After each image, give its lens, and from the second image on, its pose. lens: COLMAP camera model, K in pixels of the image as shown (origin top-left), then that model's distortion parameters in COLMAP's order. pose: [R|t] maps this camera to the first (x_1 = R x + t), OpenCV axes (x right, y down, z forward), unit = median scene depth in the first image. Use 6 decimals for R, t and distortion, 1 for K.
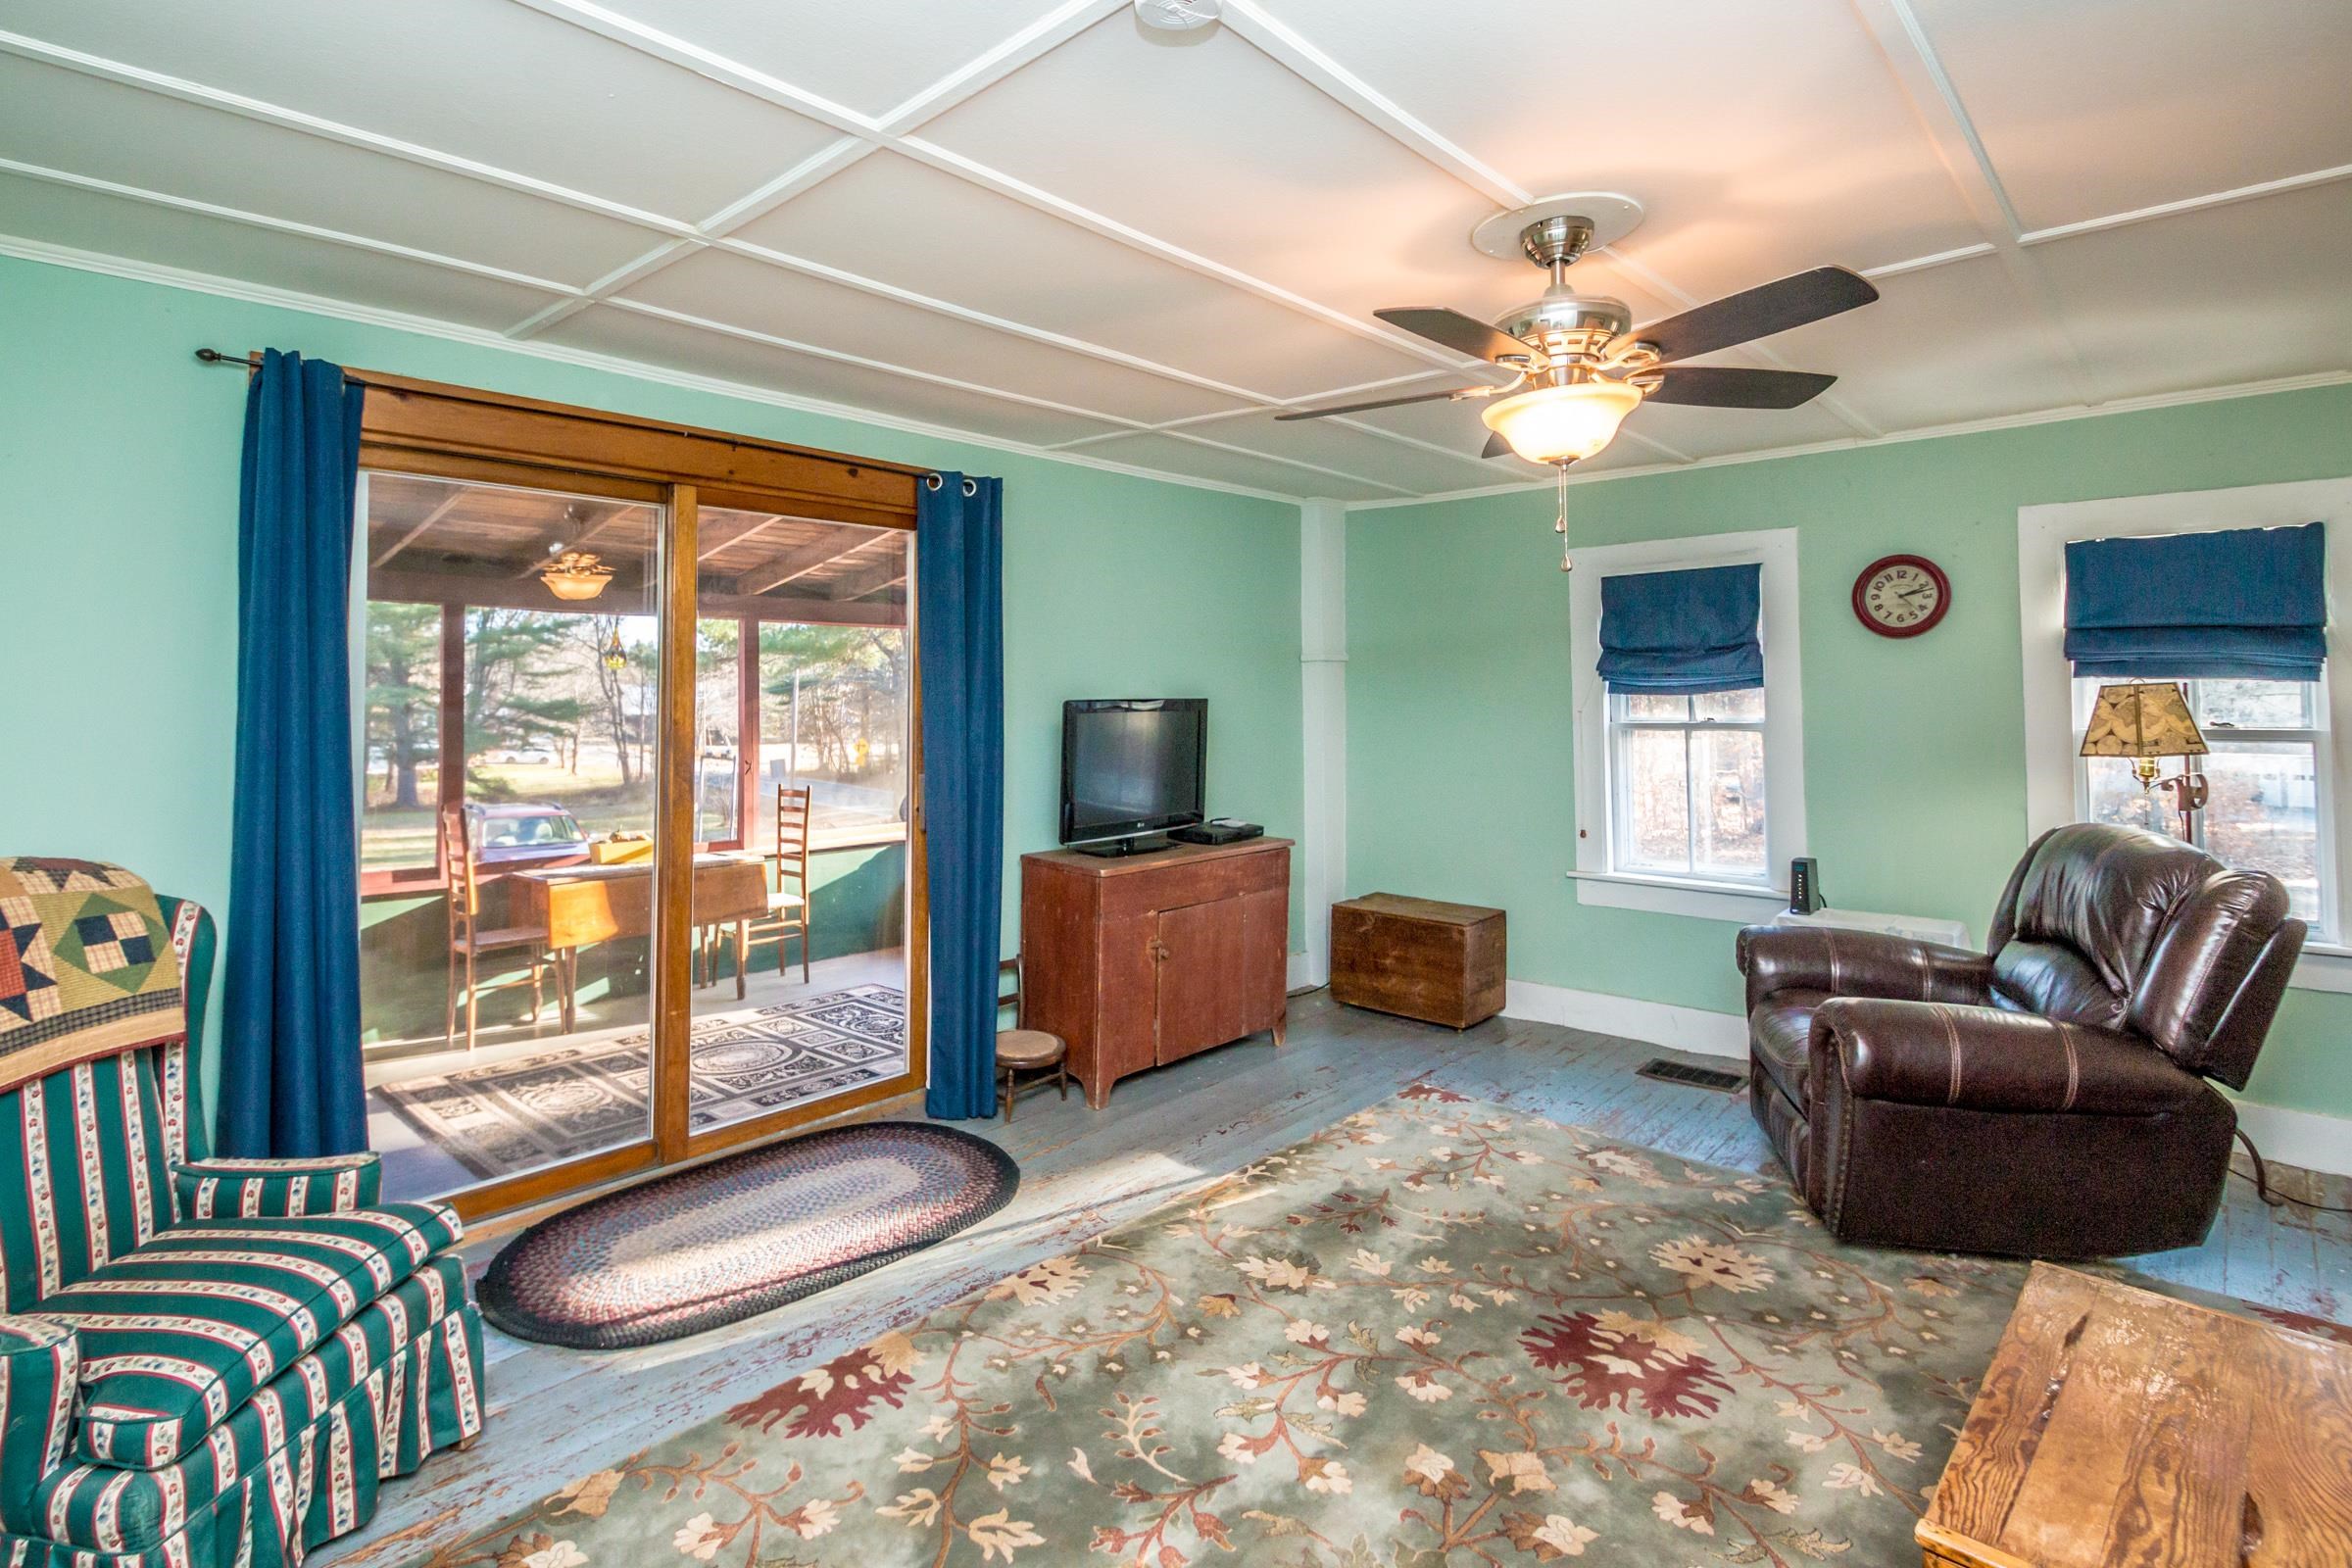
lens RADIAL K [[1168.5, 0, 1186.1], [0, 1168.5, 710.2], [0, 0, 1]] dist [0.014603, -0.000641]
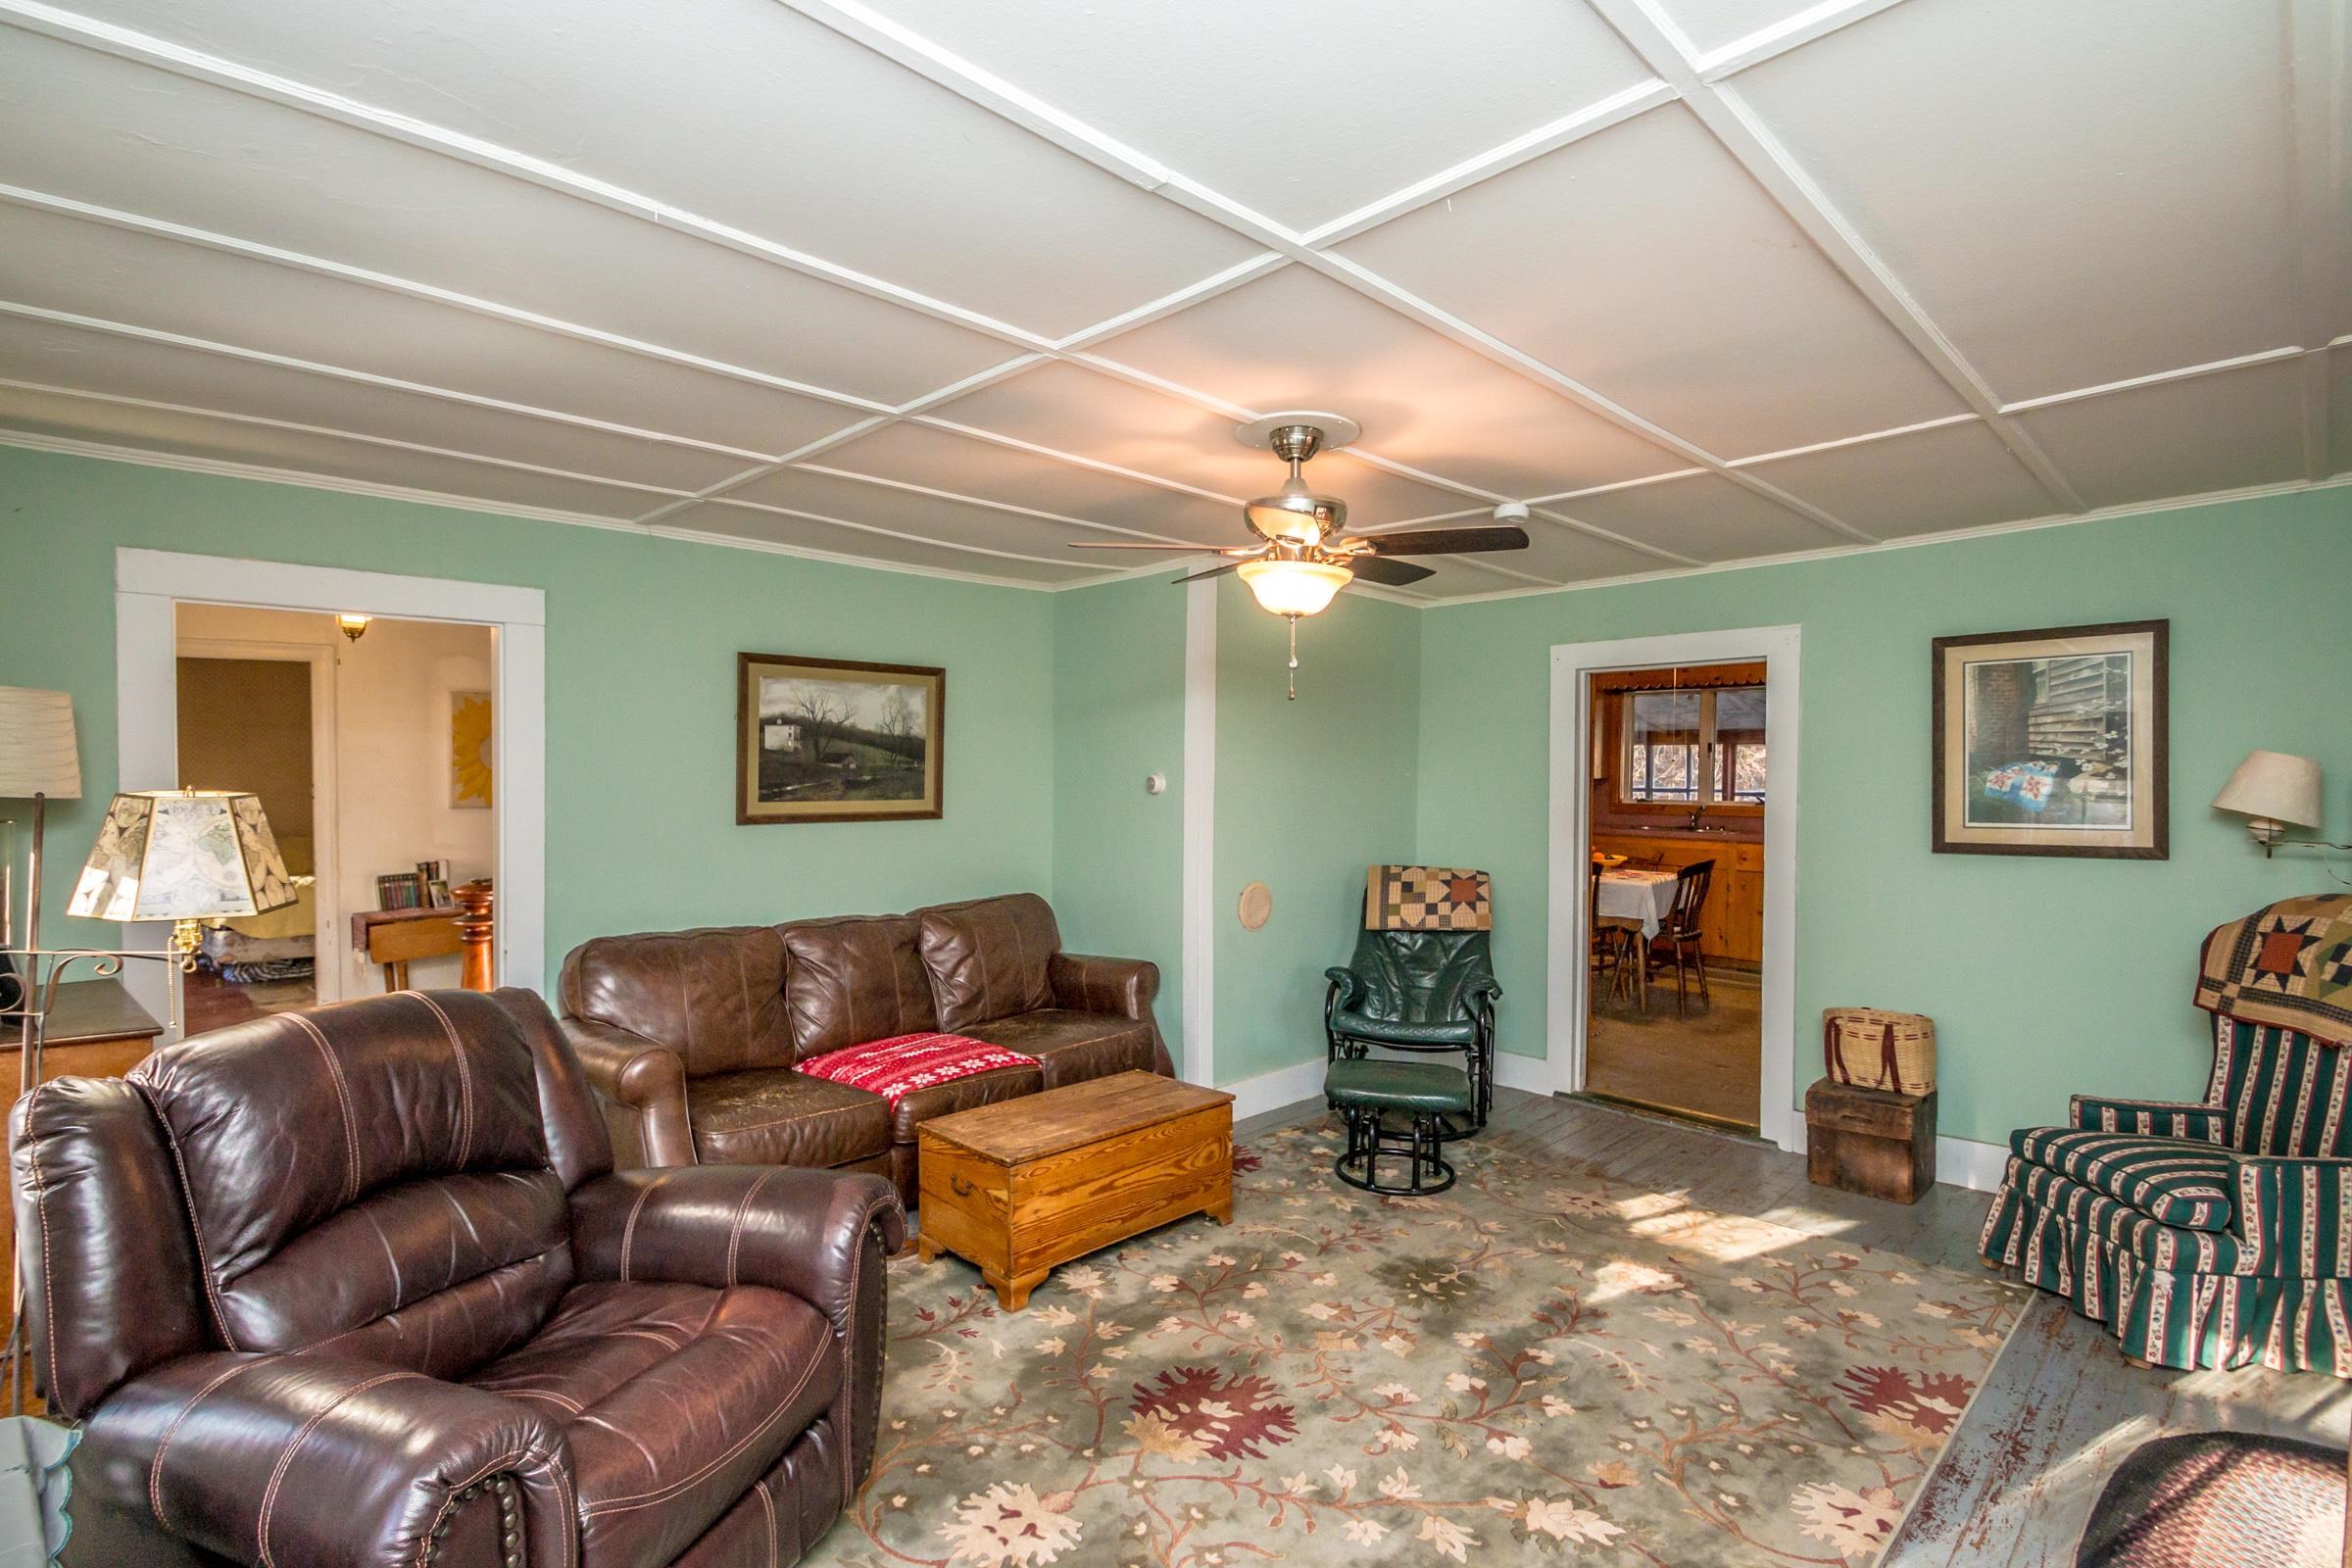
lens RADIAL K [[1122.6, 0, 1181.8], [0, 1122.6, 821.7], [0, 0, 1]] dist [-0.000407, -0.000187]
pose [[-0.998146, 0.001260, 0.060846, 0.219649], [0.004929, 0.998175, 0.060184, -0.035000], [-0.060659, 0.060372, -0.996331, 1.323561]]
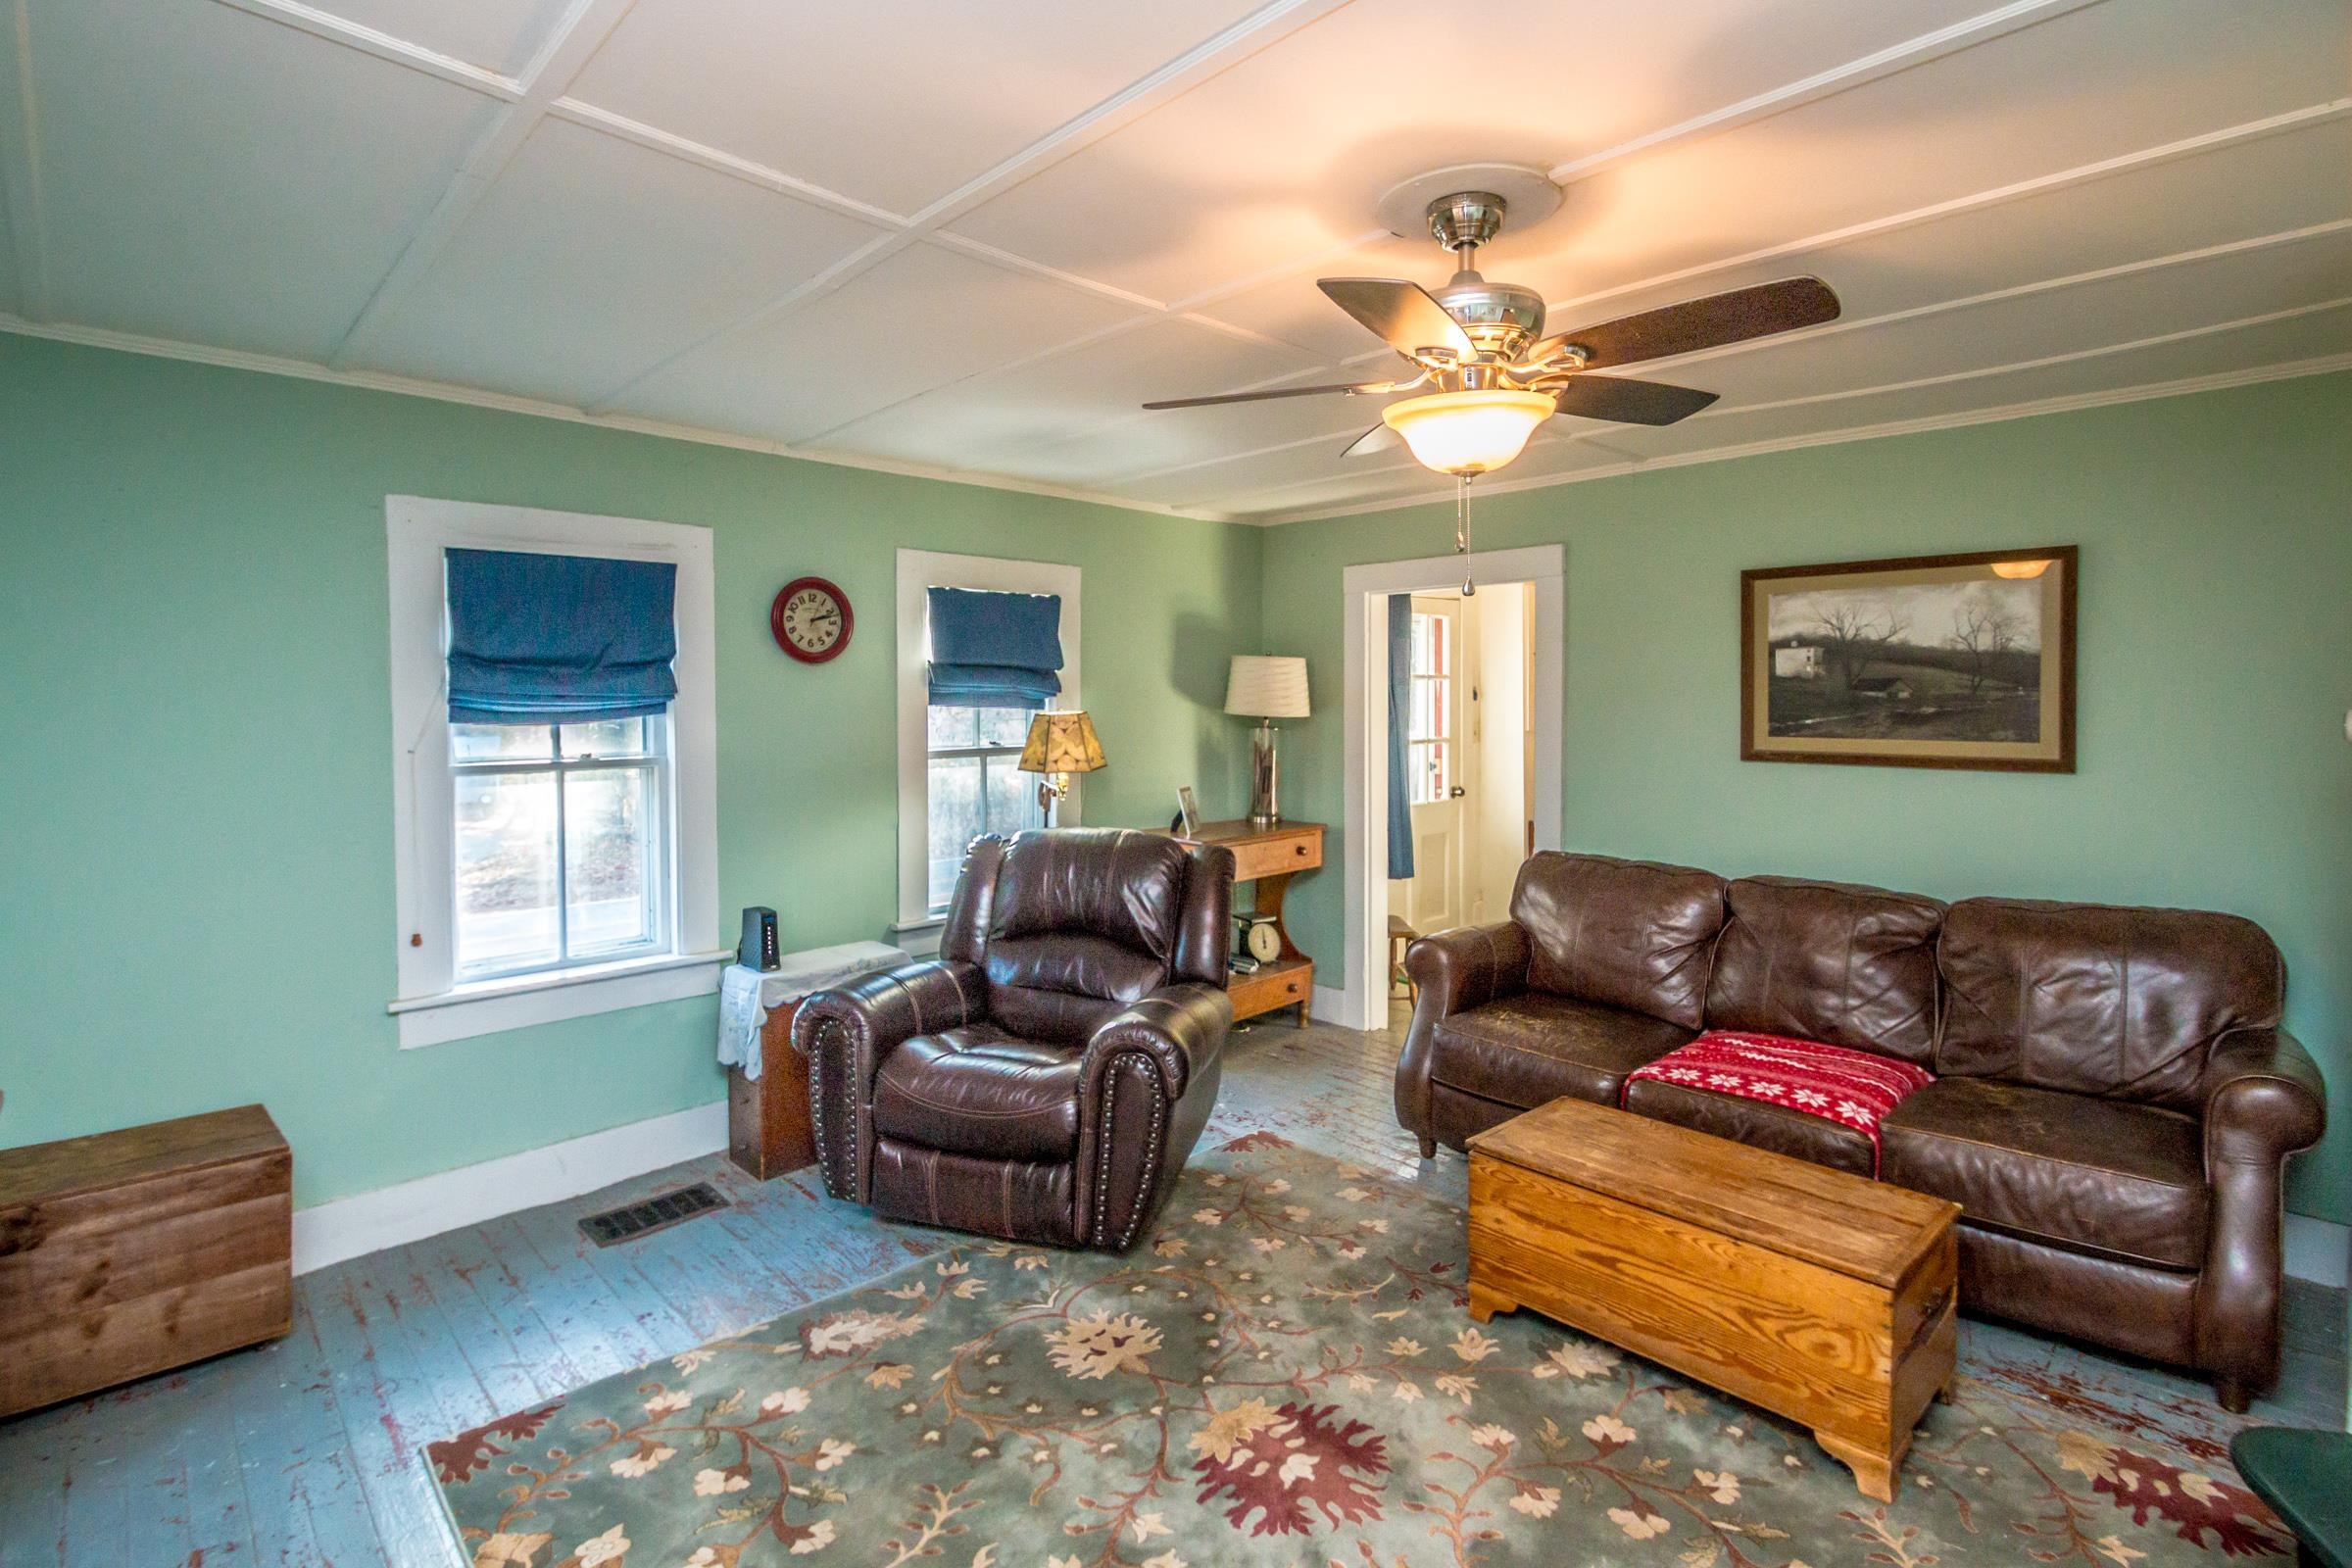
lens RADIAL K [[1134.4, 0, 1186.2], [0, 1134.4, 740.1], [0, 0, 1]] dist [0.003441, 0.000555]
pose [[0.064571, -0.027056, 0.997546, -0.327501], [0.014621, 0.999551, 0.026164, -0.019432], [-0.997806, 0.012896, 0.064937, 0.672077]]
